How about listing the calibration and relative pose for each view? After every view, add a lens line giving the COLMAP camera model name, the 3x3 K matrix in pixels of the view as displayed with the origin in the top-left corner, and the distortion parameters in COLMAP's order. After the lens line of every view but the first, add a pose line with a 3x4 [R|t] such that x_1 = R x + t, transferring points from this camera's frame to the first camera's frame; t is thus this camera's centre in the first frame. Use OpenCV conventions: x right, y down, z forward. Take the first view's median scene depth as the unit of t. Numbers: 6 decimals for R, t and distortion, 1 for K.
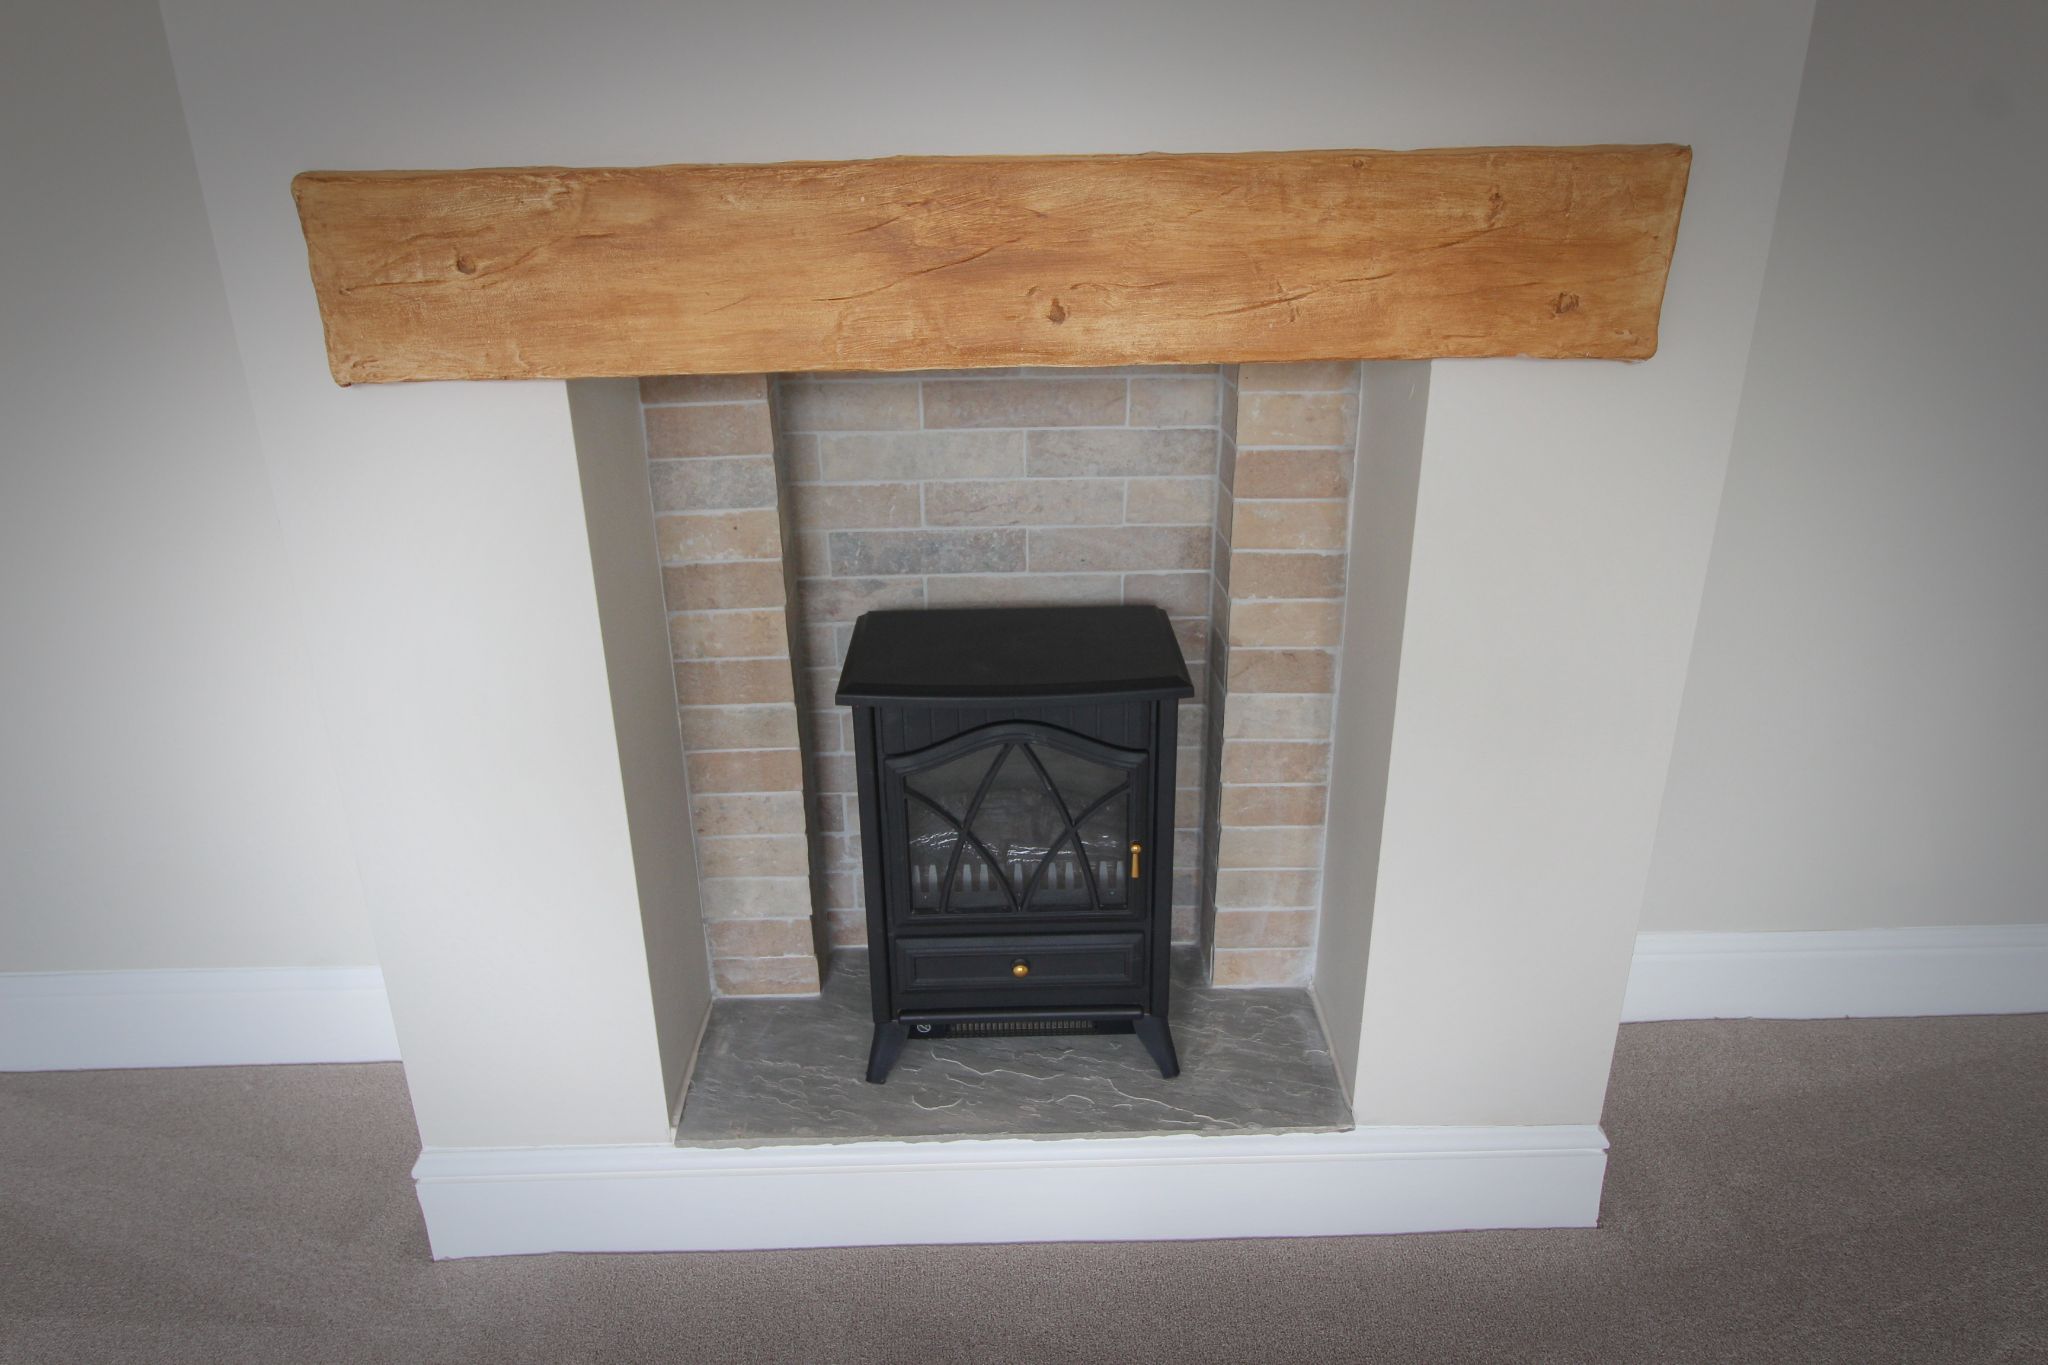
lens RADIAL K [[1362.2, 0, 1024.0], [0, 1362.2, 682.5], [0, 0, 1]] dist [0.025335, 0.000038]
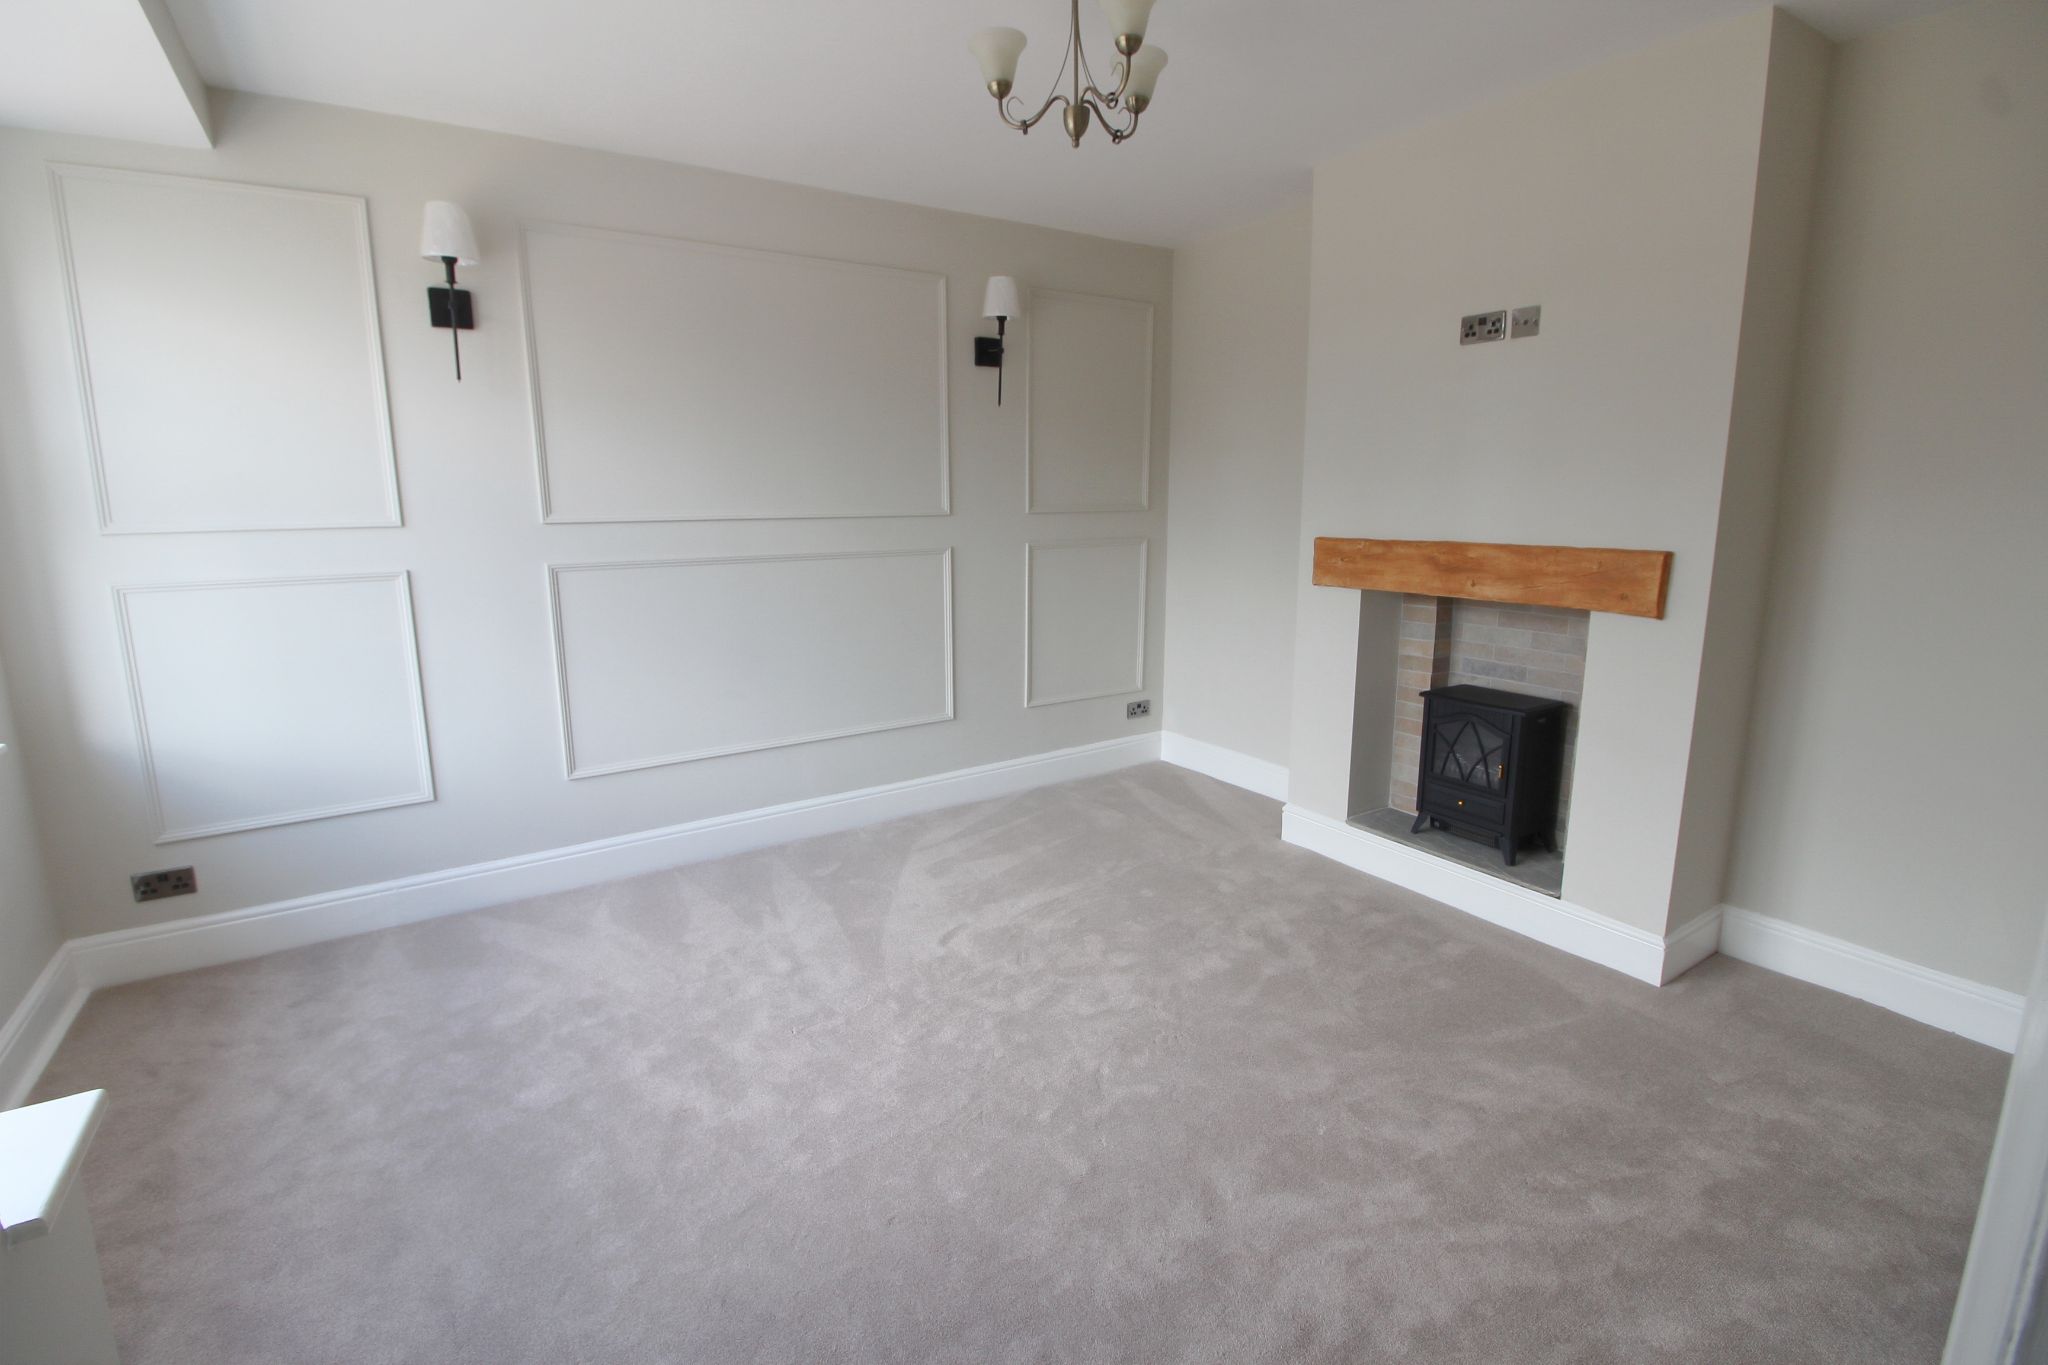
lens RADIAL K [[943.9, 0, 1010.1], [0, 943.9, 663.6], [0, 0, 1]] dist [-0.000385, -0.015512]
pose [[0.513299, 0.163587, -0.842475, 1.484888], [-0.324619, 0.945739, -0.014144, 0.345563], [0.794447, 0.280743, 0.538550, -1.202116]]
